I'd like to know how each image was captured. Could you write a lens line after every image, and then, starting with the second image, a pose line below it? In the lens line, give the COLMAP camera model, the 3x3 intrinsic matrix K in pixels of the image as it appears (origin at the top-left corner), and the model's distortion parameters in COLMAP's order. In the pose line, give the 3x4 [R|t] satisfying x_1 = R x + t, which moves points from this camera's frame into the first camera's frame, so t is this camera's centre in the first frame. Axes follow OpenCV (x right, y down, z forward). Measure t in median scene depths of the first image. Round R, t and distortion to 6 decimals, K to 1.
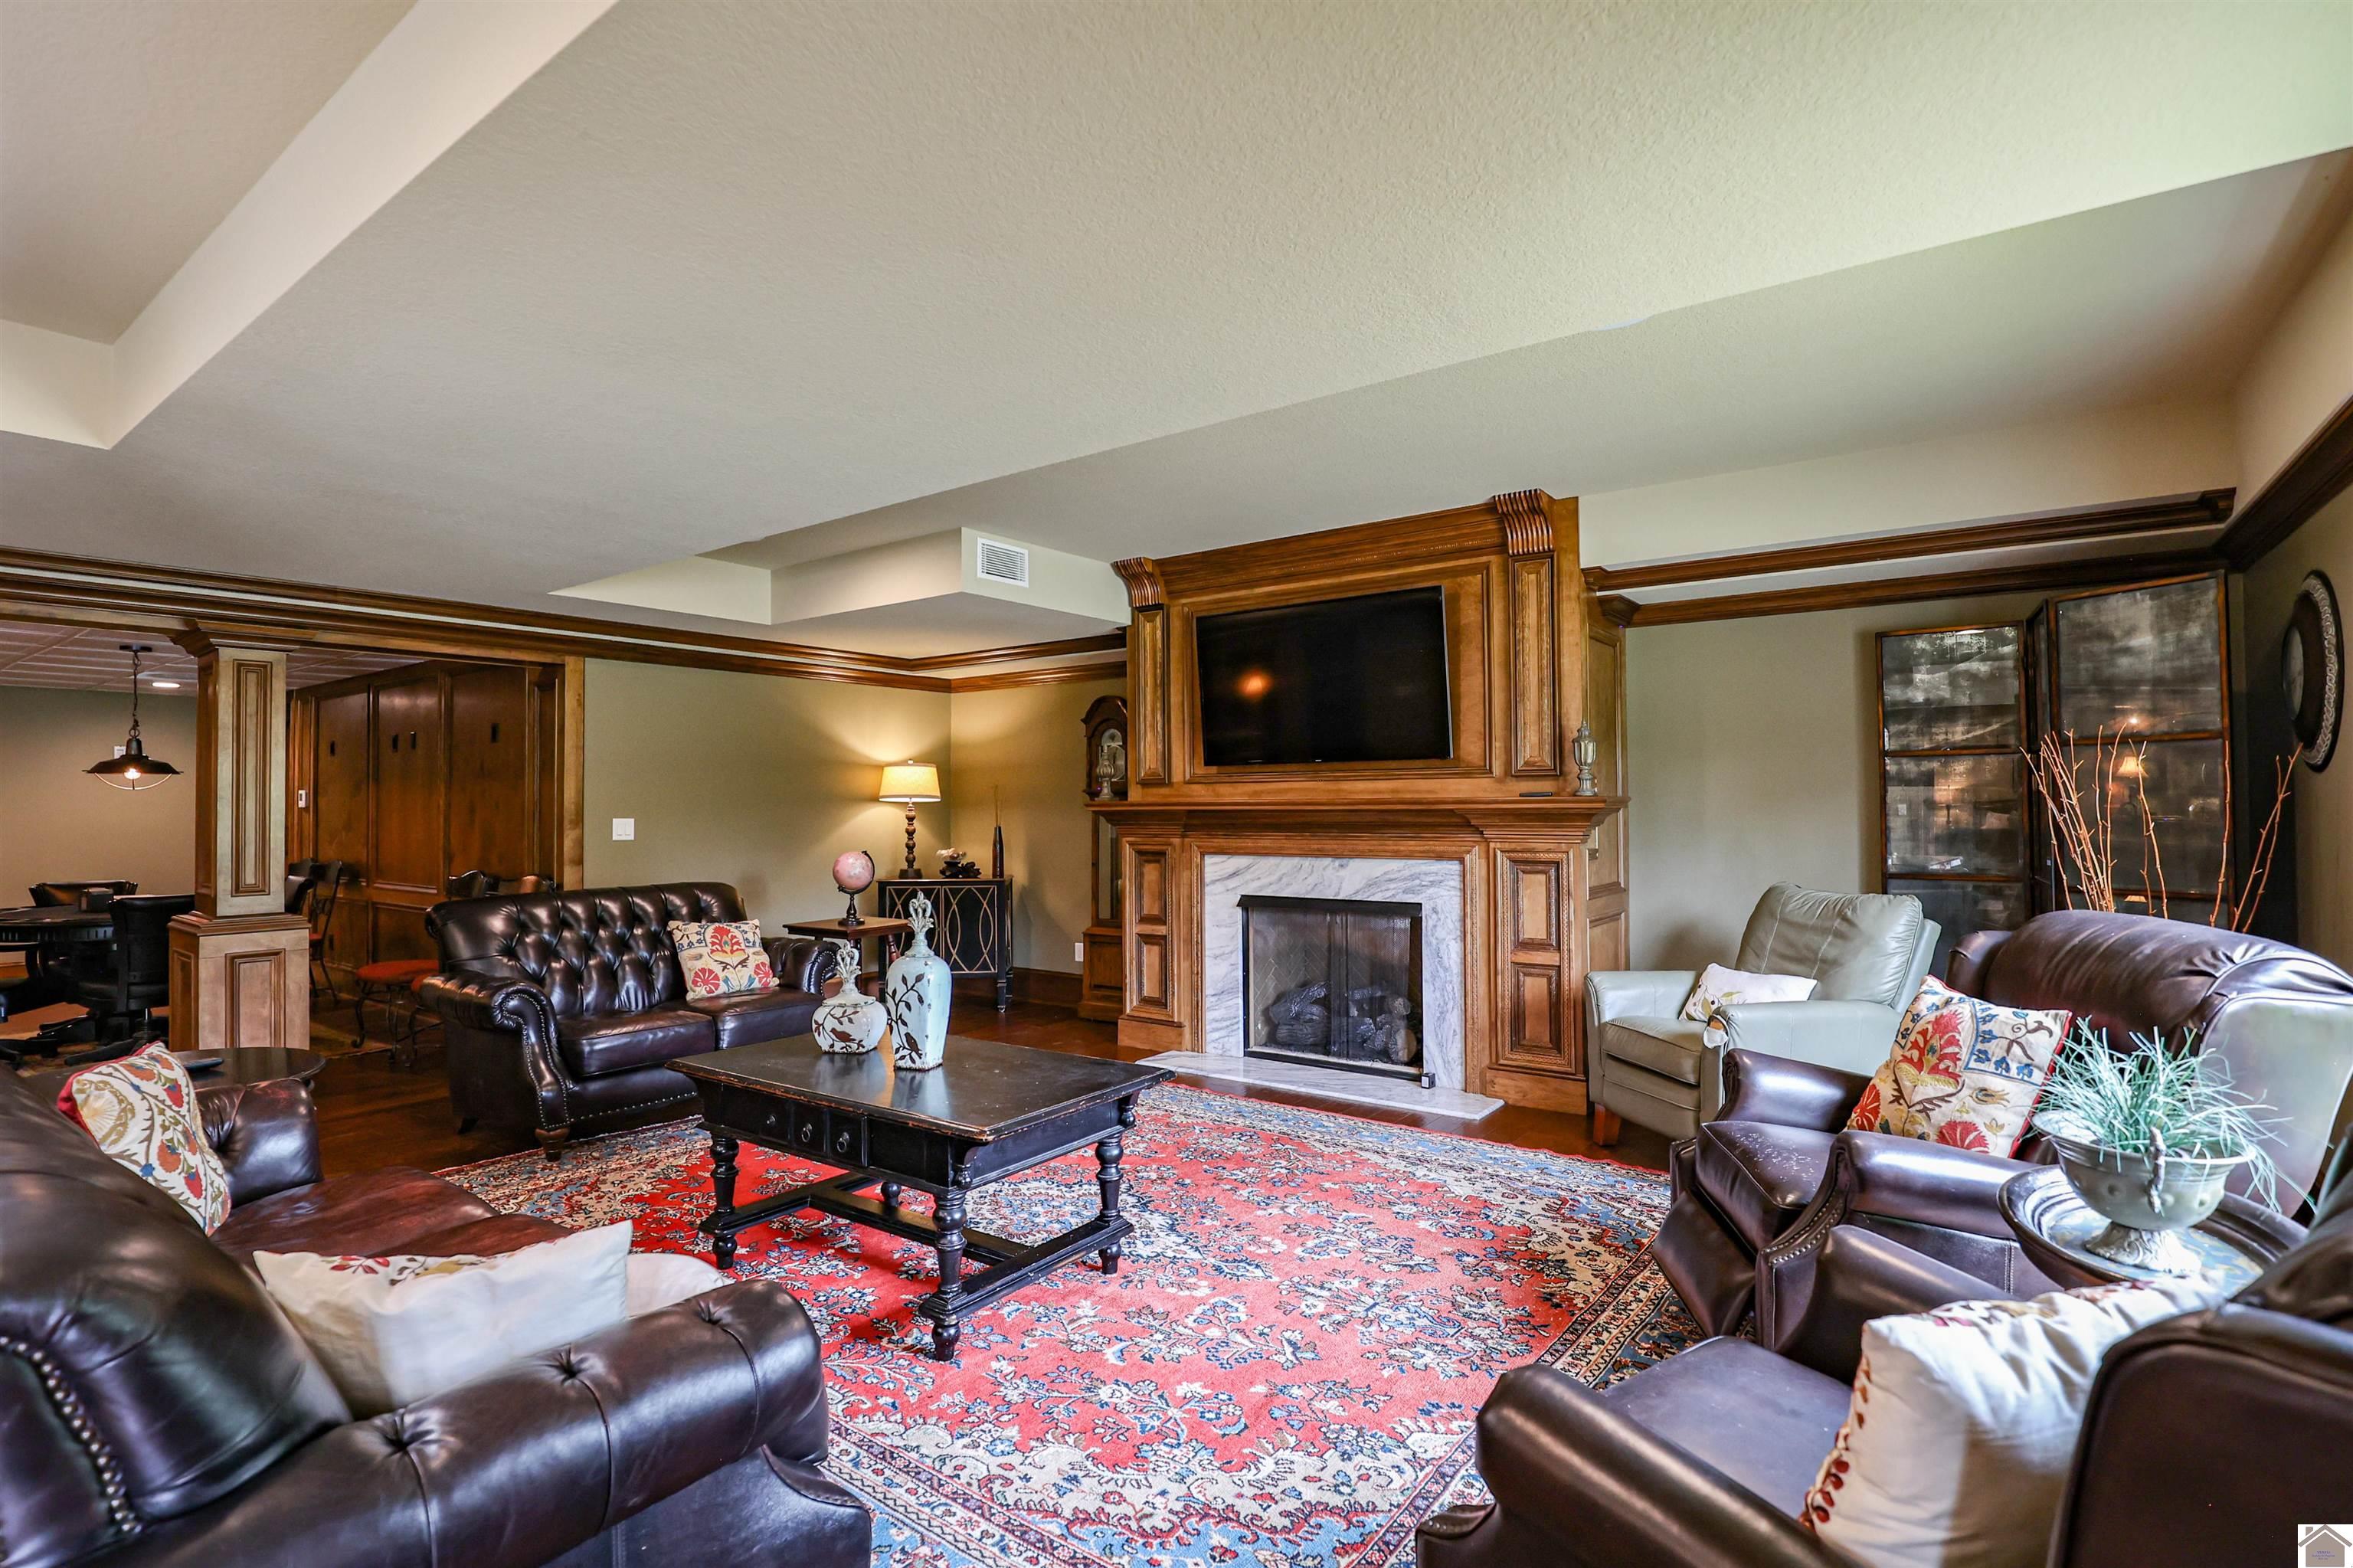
lens RADIAL K [[1094.3, 0, 1194.3], [0, 1094.3, 787.7], [0, 0, 1]] dist [-0.021848, 0.000243]
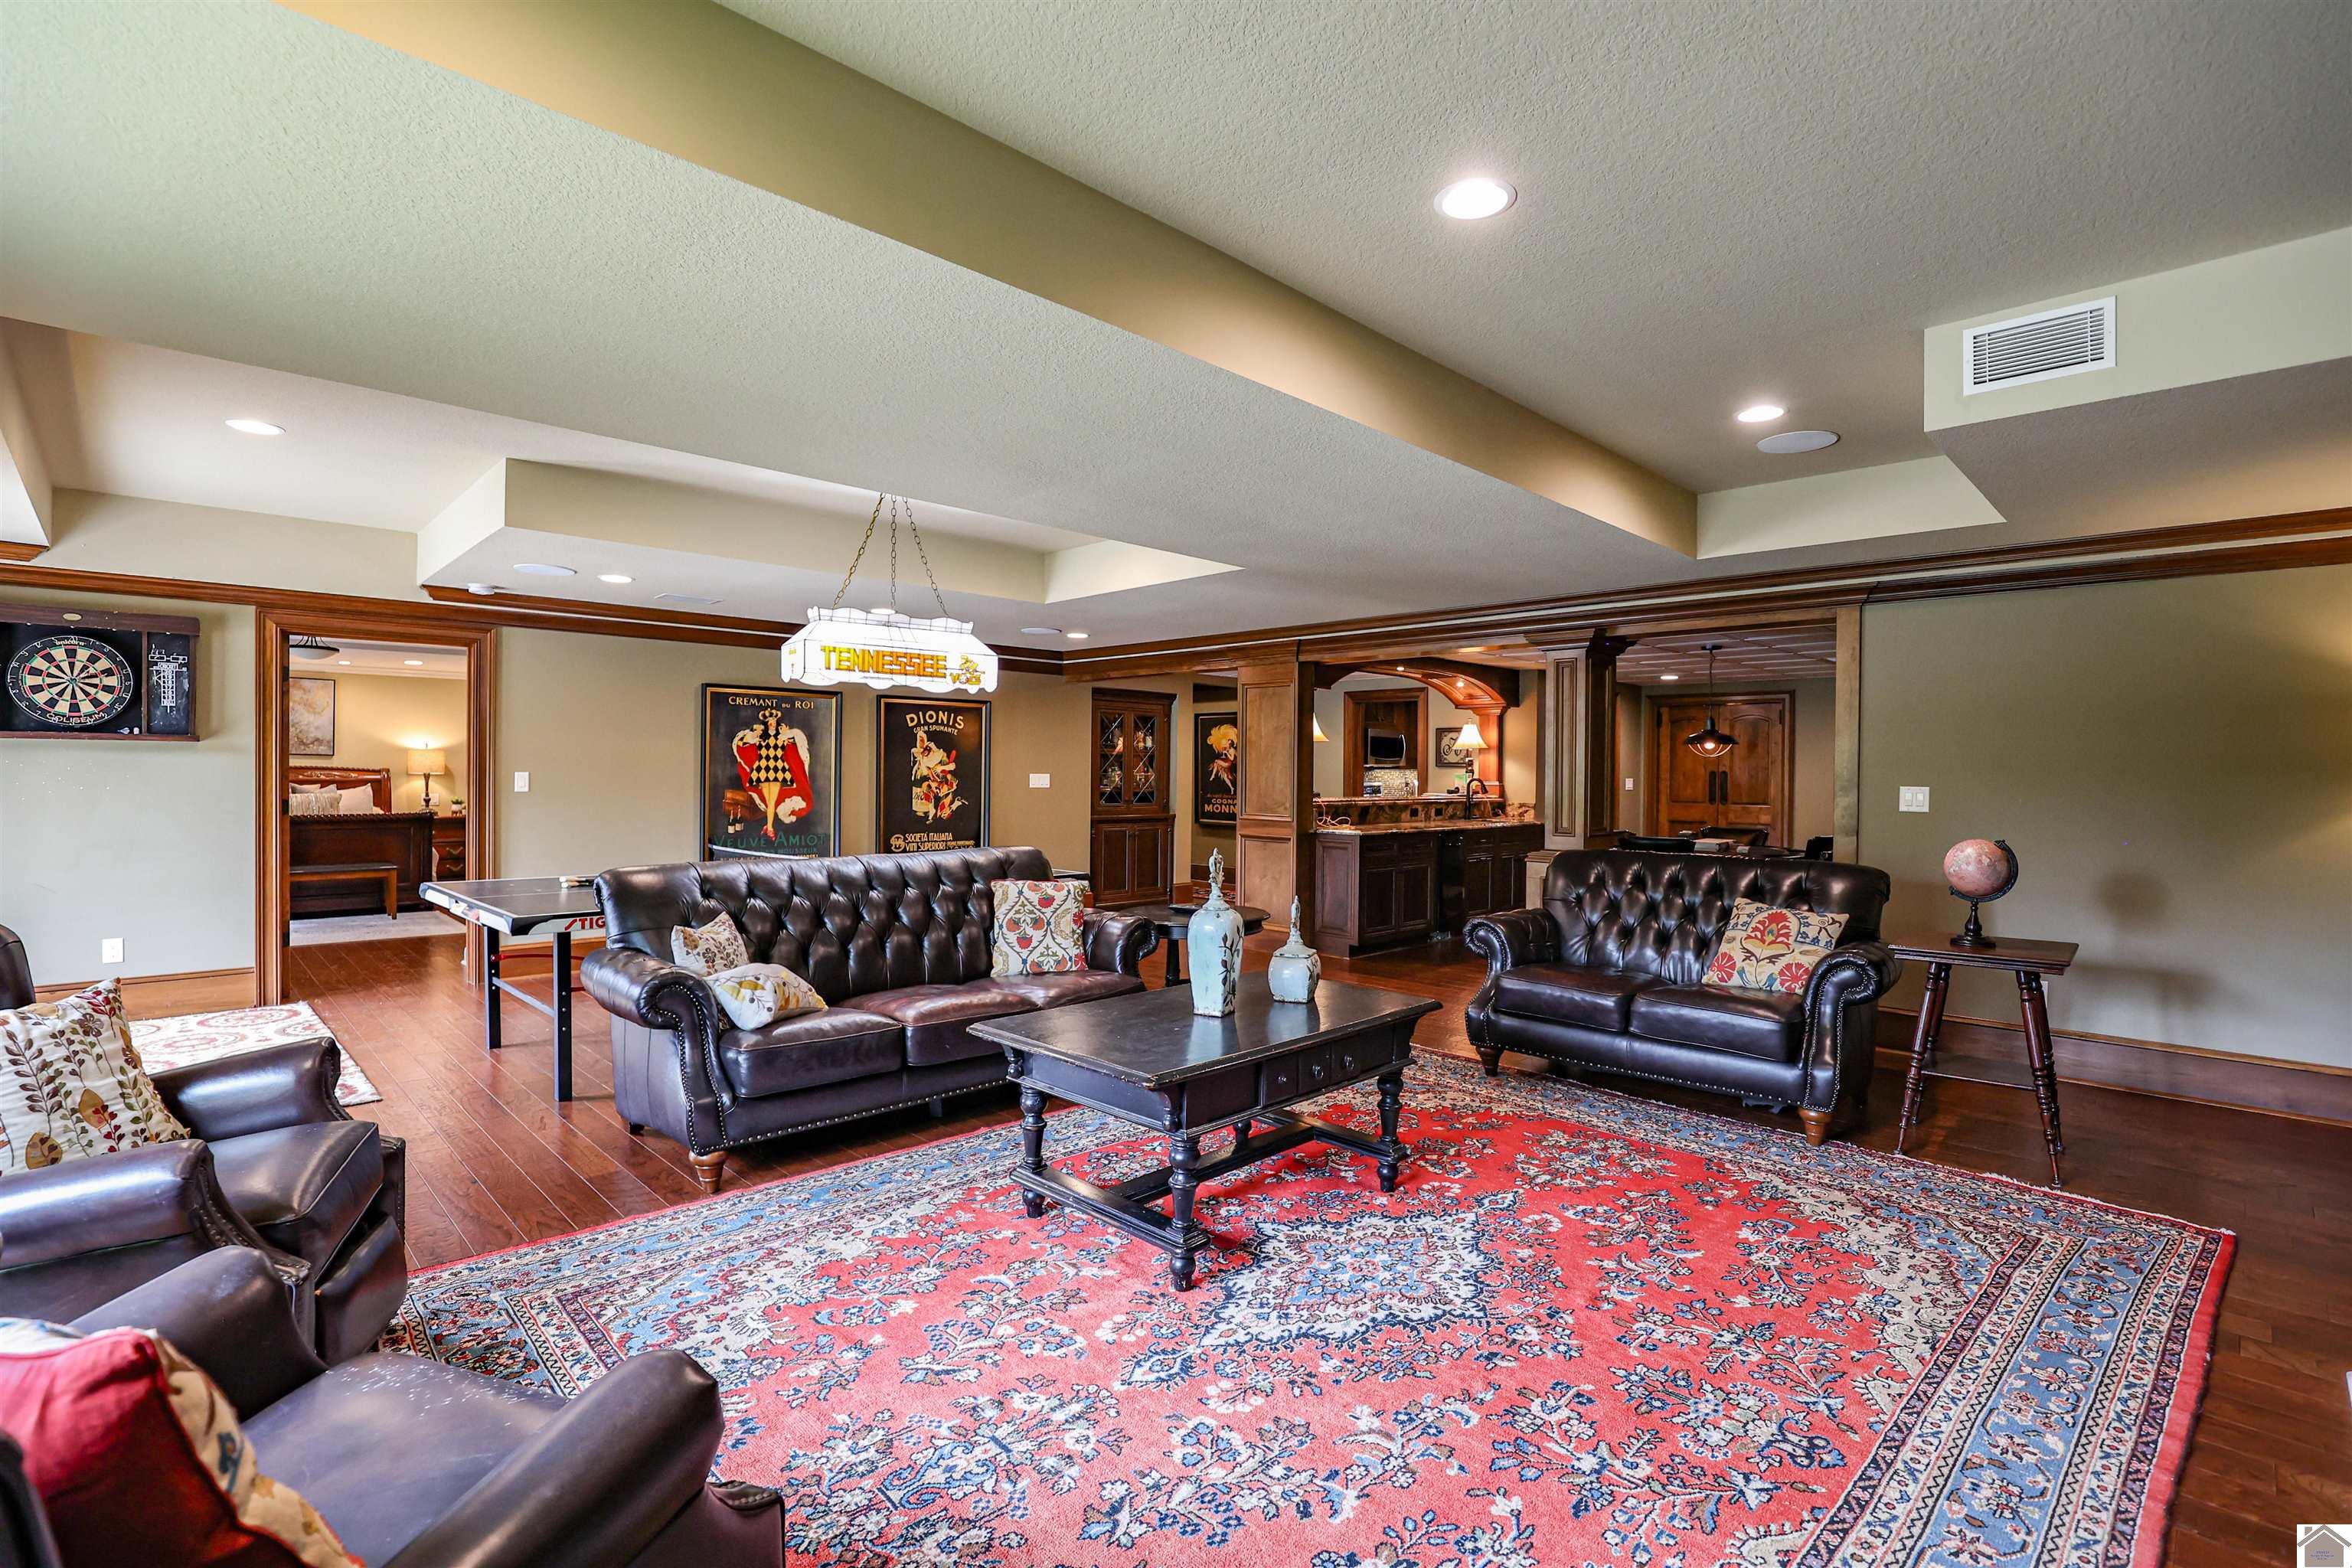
lens RADIAL K [[1093.8, 0, 1193.8], [0, 1093.8, 779.1], [0, 0, 1]] dist [-0.021848, 0.000243]
pose [[-0.157536, 0.011433, -0.987447, 0.676959], [0.010100, 0.999899, 0.009966, 0.014486], [0.987462, -0.008403, -0.157636, 0.977121]]
